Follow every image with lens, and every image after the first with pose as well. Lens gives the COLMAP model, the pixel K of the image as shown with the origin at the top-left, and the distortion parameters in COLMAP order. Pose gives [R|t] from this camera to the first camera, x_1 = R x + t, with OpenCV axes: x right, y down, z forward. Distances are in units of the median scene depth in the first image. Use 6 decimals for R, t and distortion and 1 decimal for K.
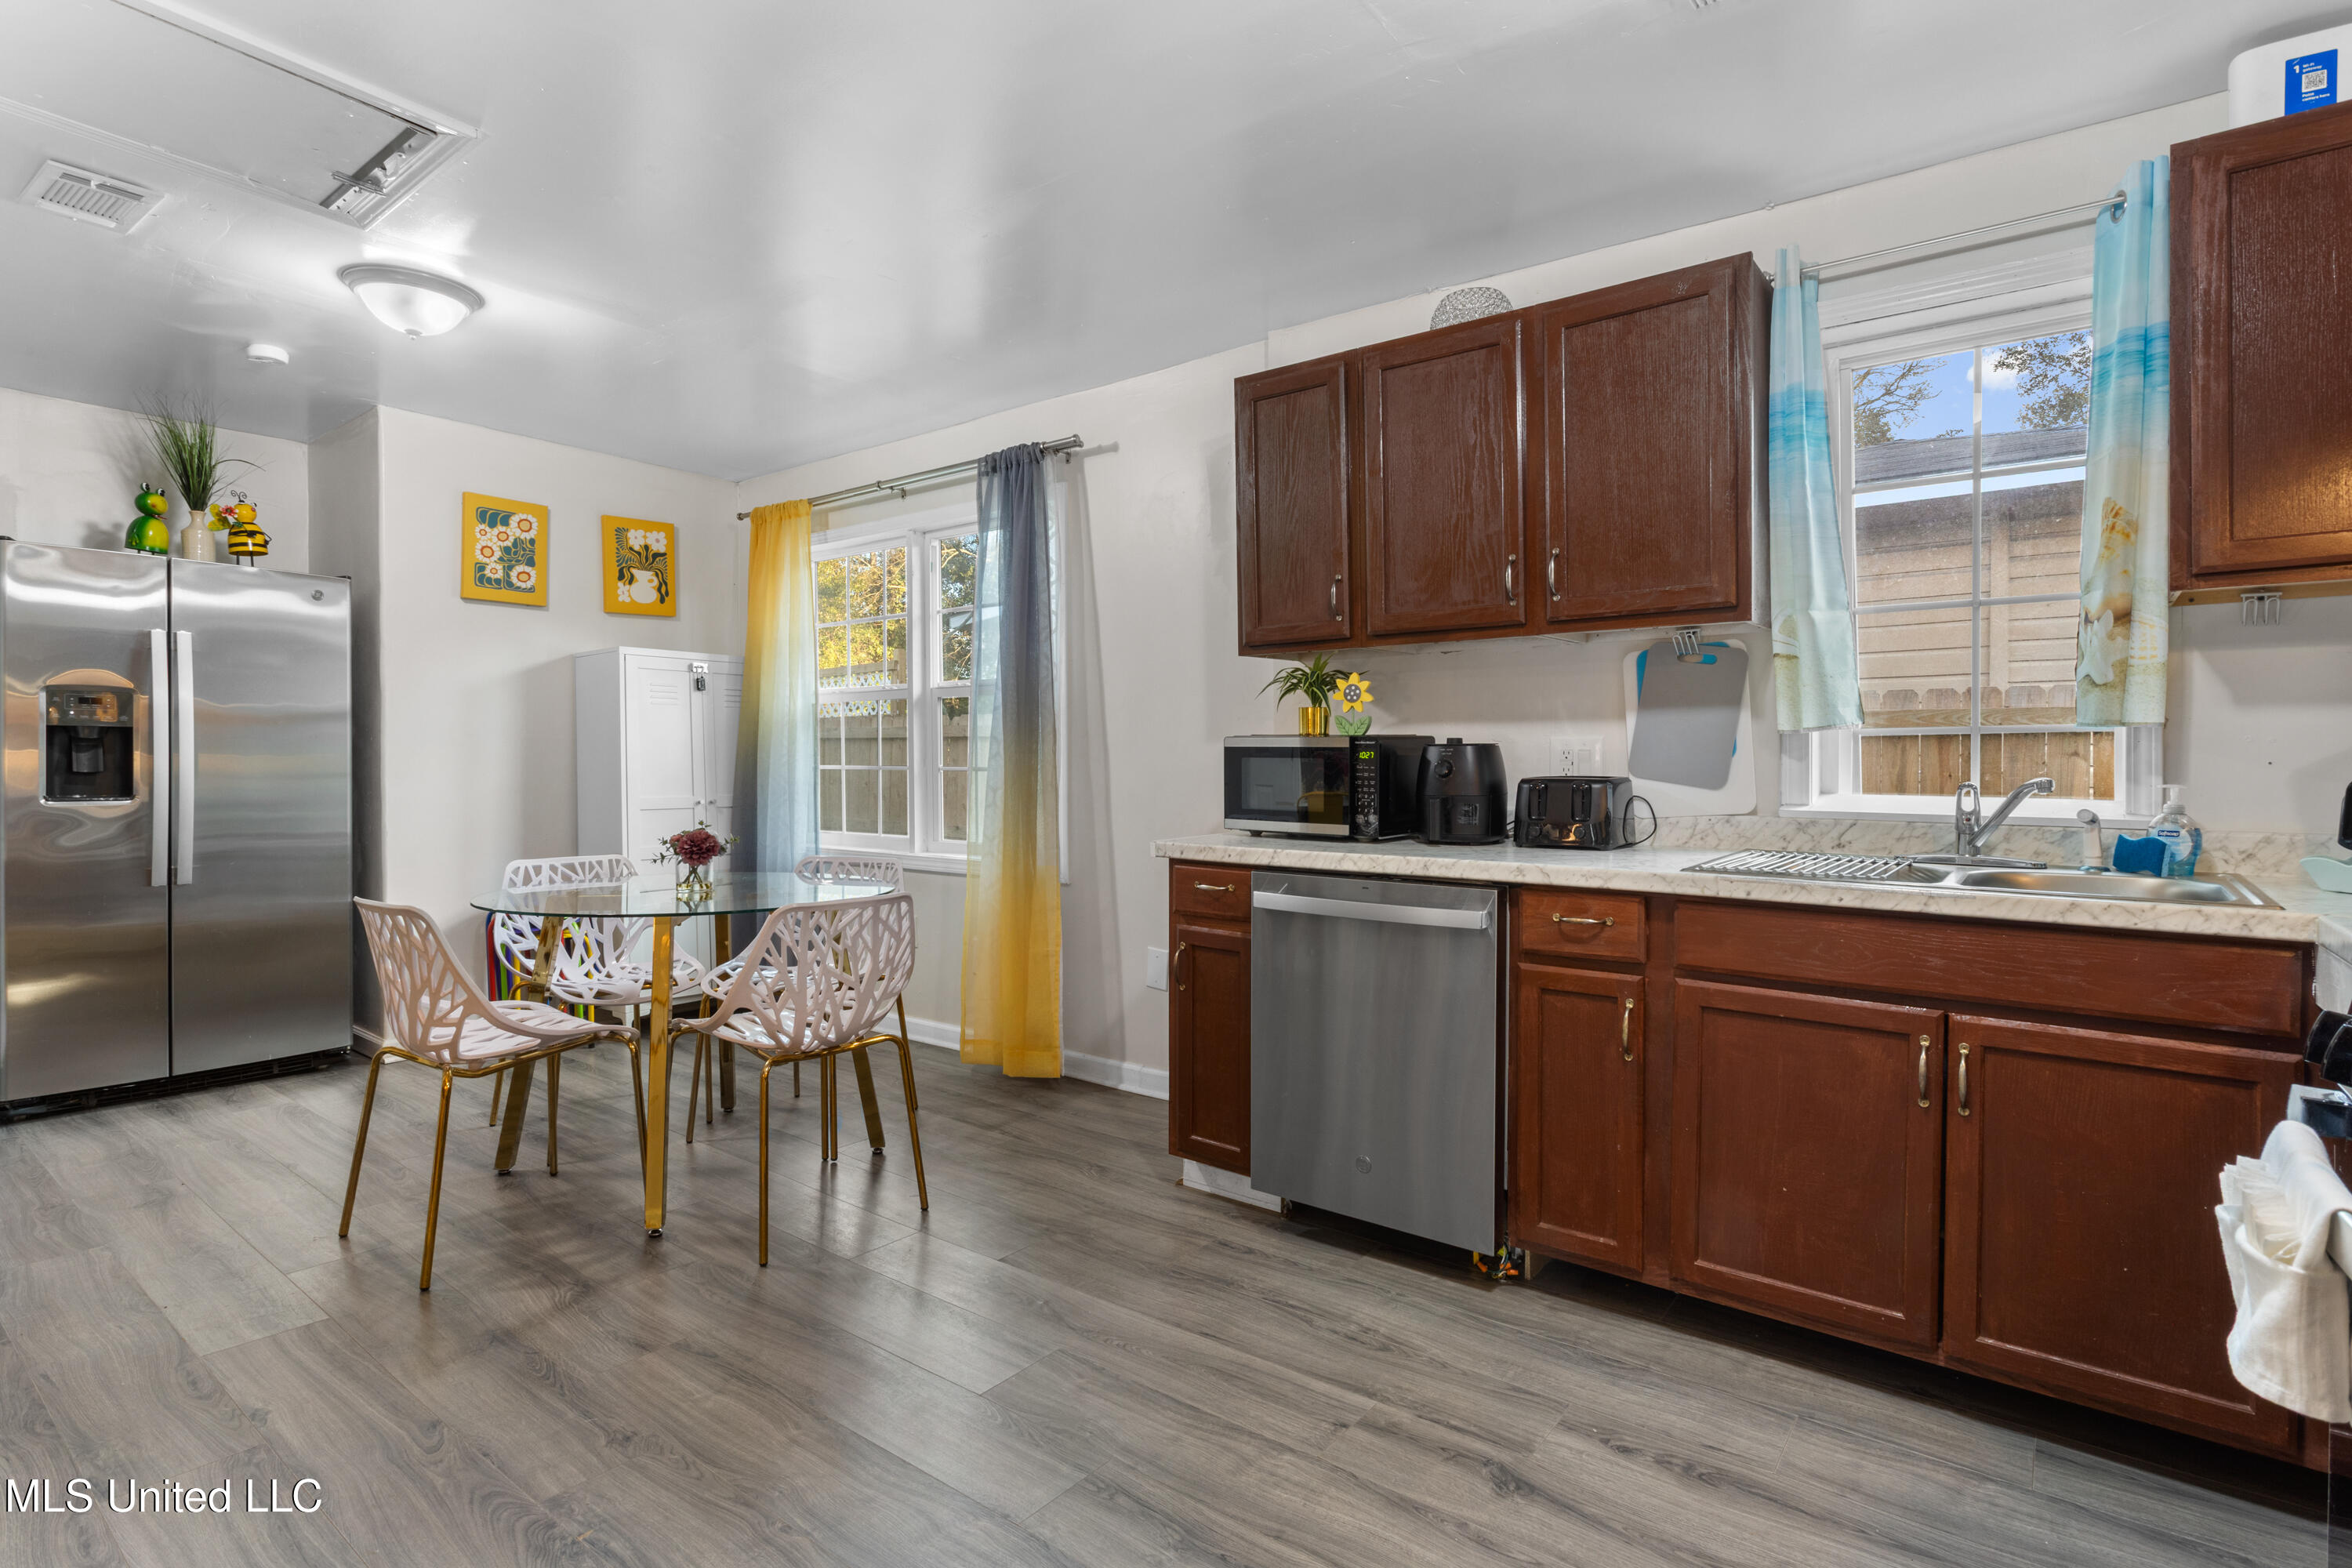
lens RADIAL K [[1151.4, 0, 1173.6], [0, 1151.4, 771.2], [0, 0, 1]] dist [-0.010005, 0.004741]
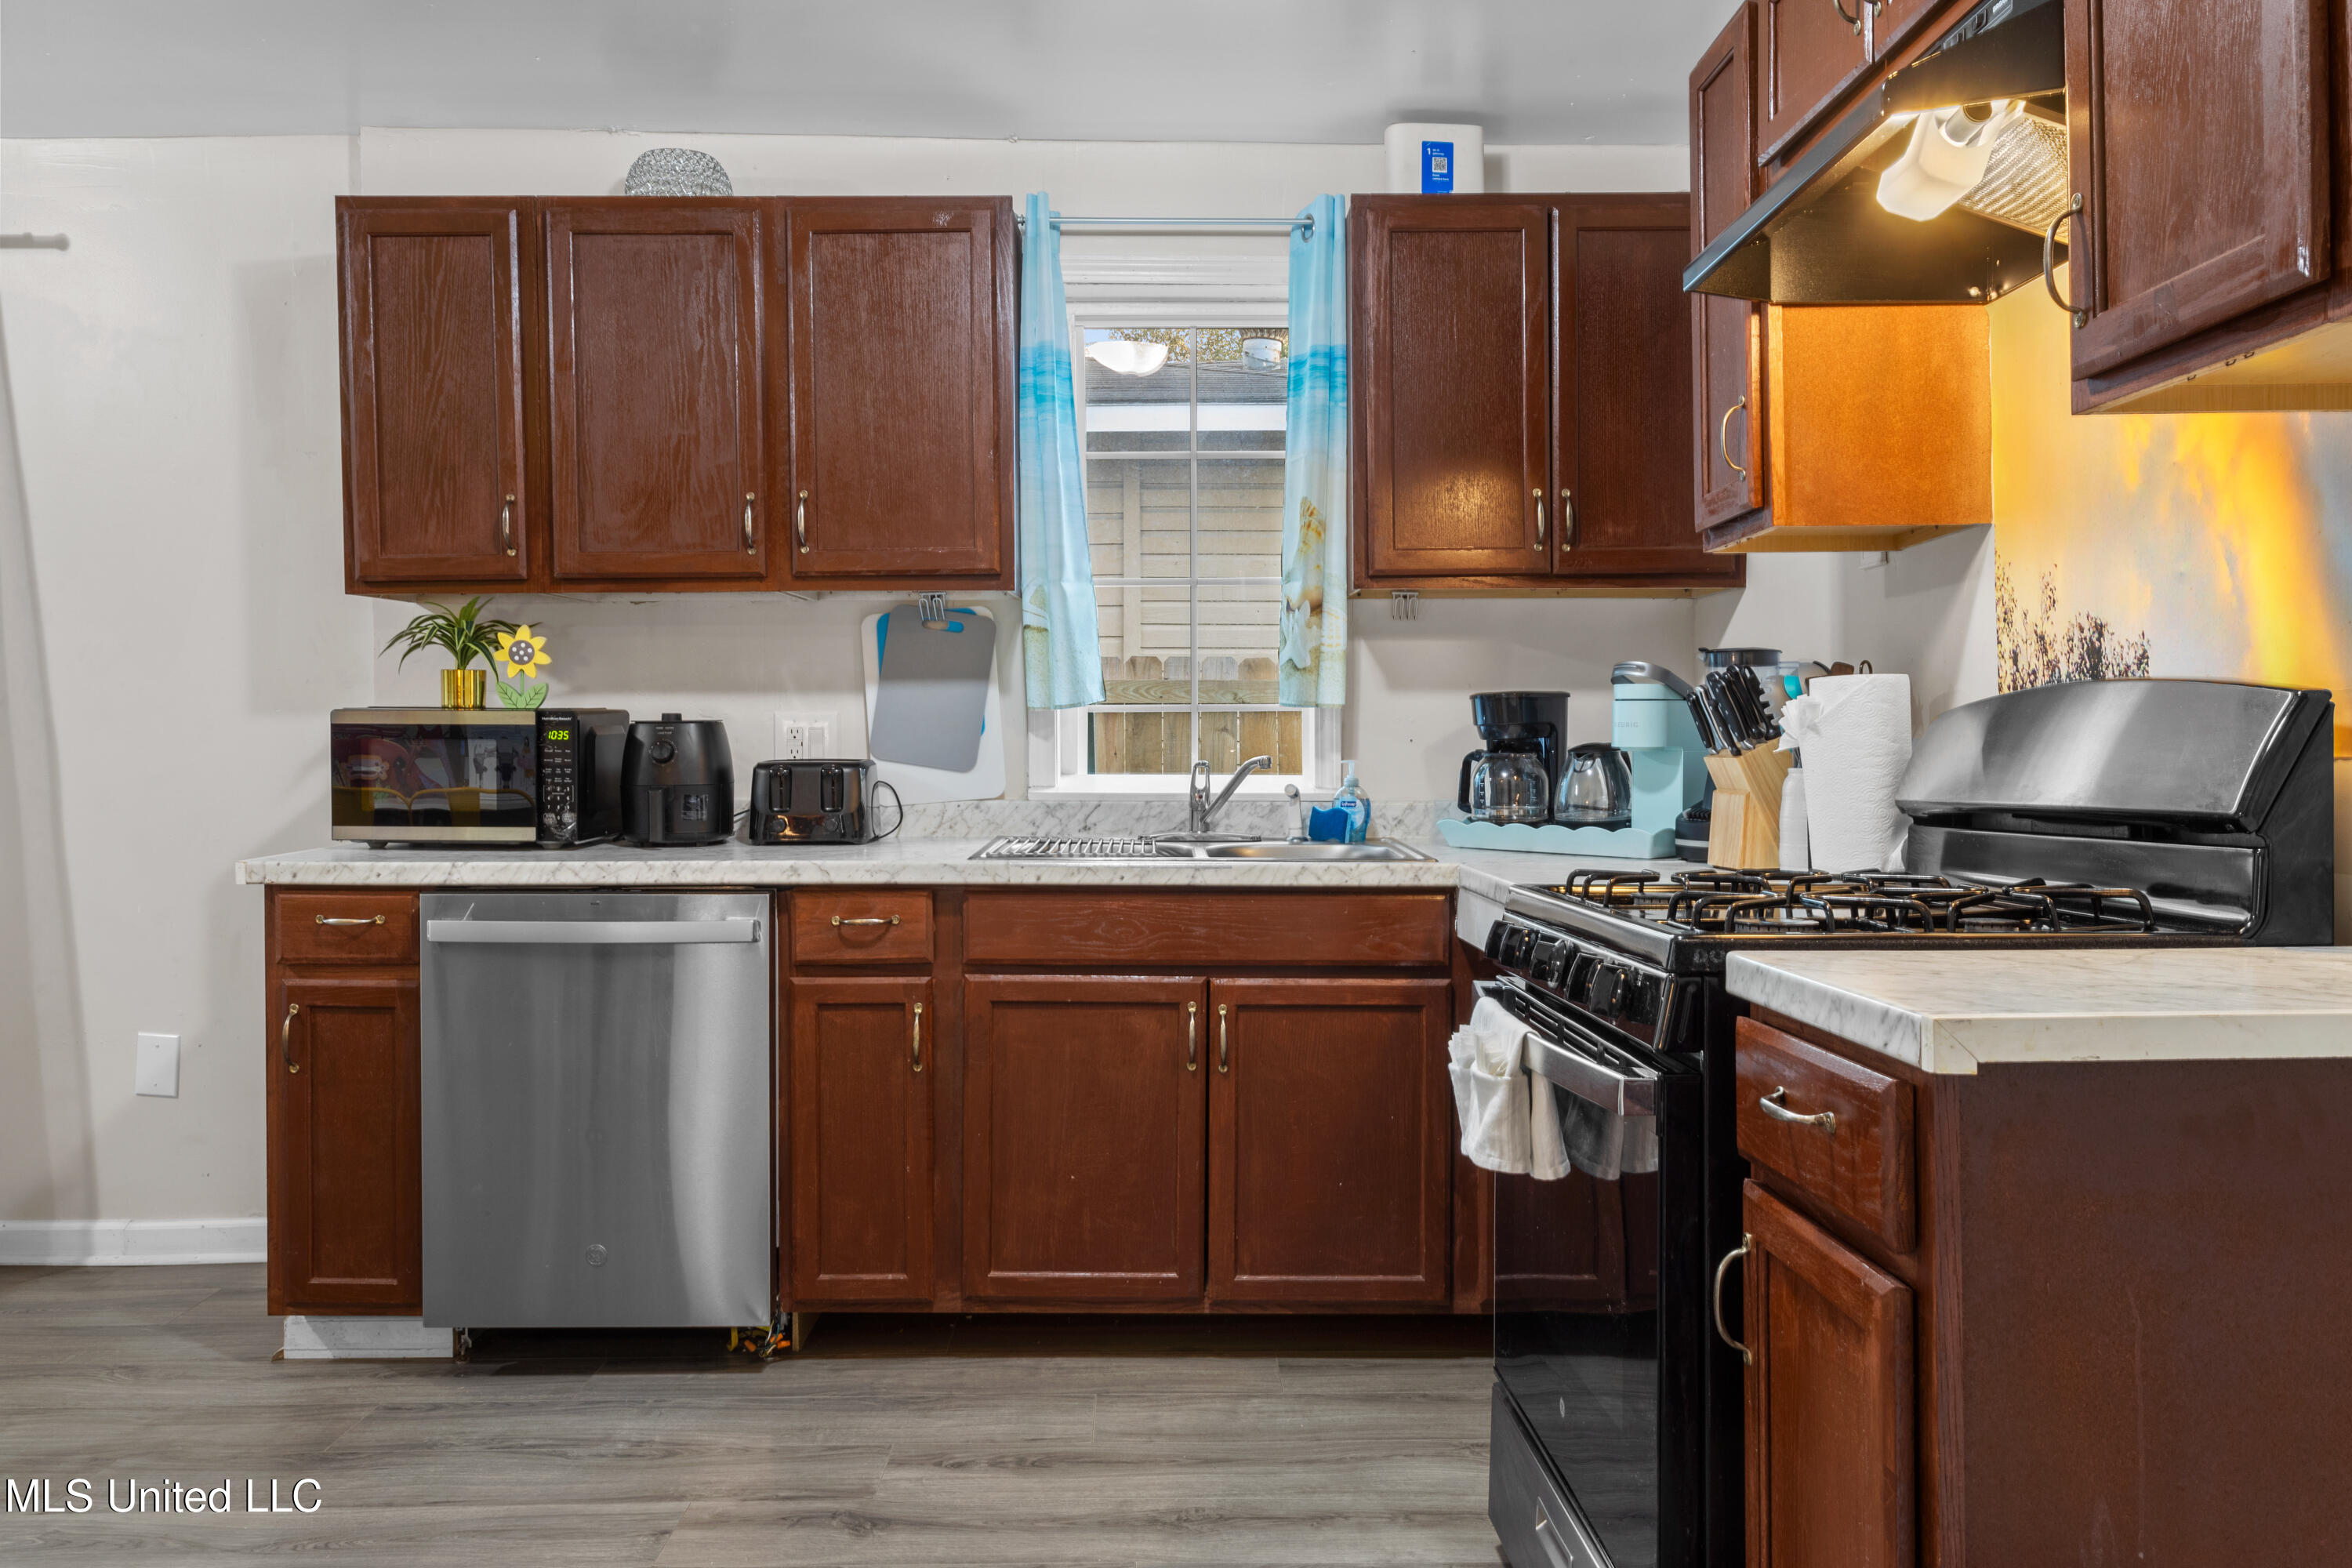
lens RADIAL K [[1724.5, 0, 1171.4], [0, 1724.5, 761.7], [0, 0, 1]] dist [0.000221, 0.001543]
pose [[0.780306, -0.013103, 0.625261, -0.246368], [0.009729, 0.999914, 0.008813, -0.002687], [-0.625322, -0.000794, 0.780366, -0.157528]]
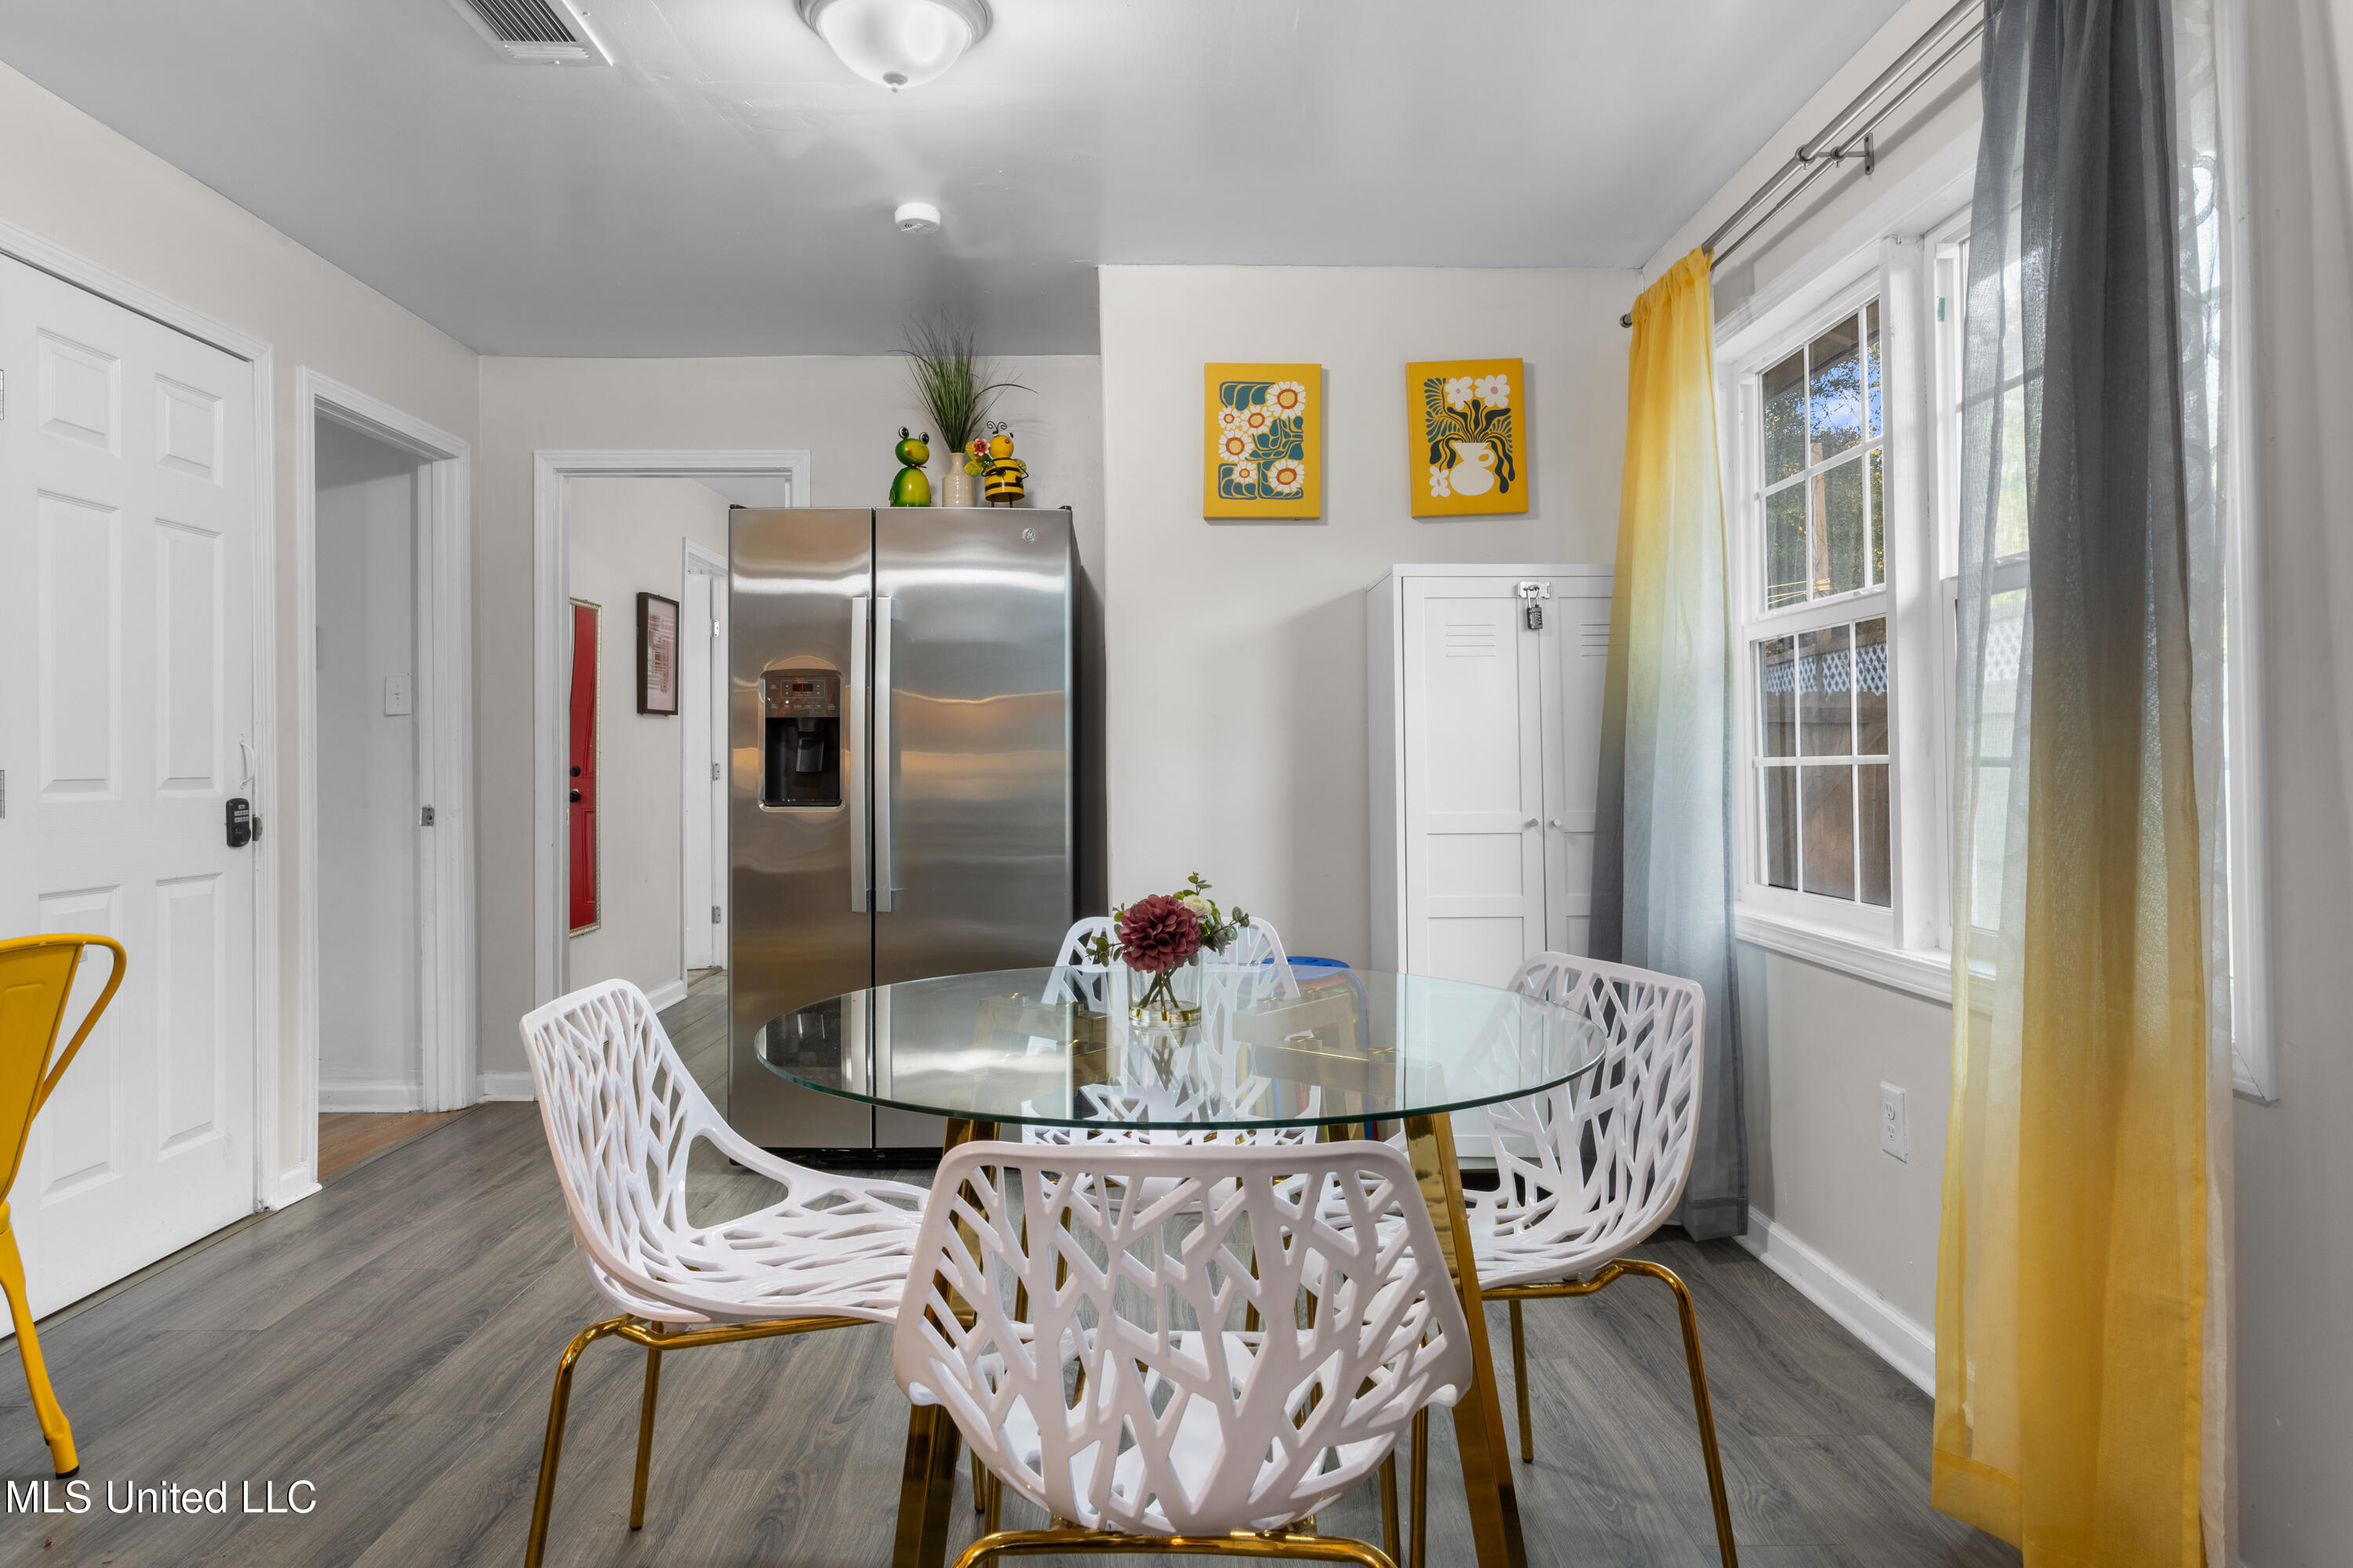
lens RADIAL K [[1418.5, 0, 1172.1], [0, 1418.5, 758.8], [0, 0, 1]] dist [-0.007543, 0.000519]
pose [[0.630298, -0.008576, -0.776306, 0.044513], [0.003025, 0.999959, -0.008591, 0.000684], [0.776348, 0.003066, 0.630298, 0.738578]]
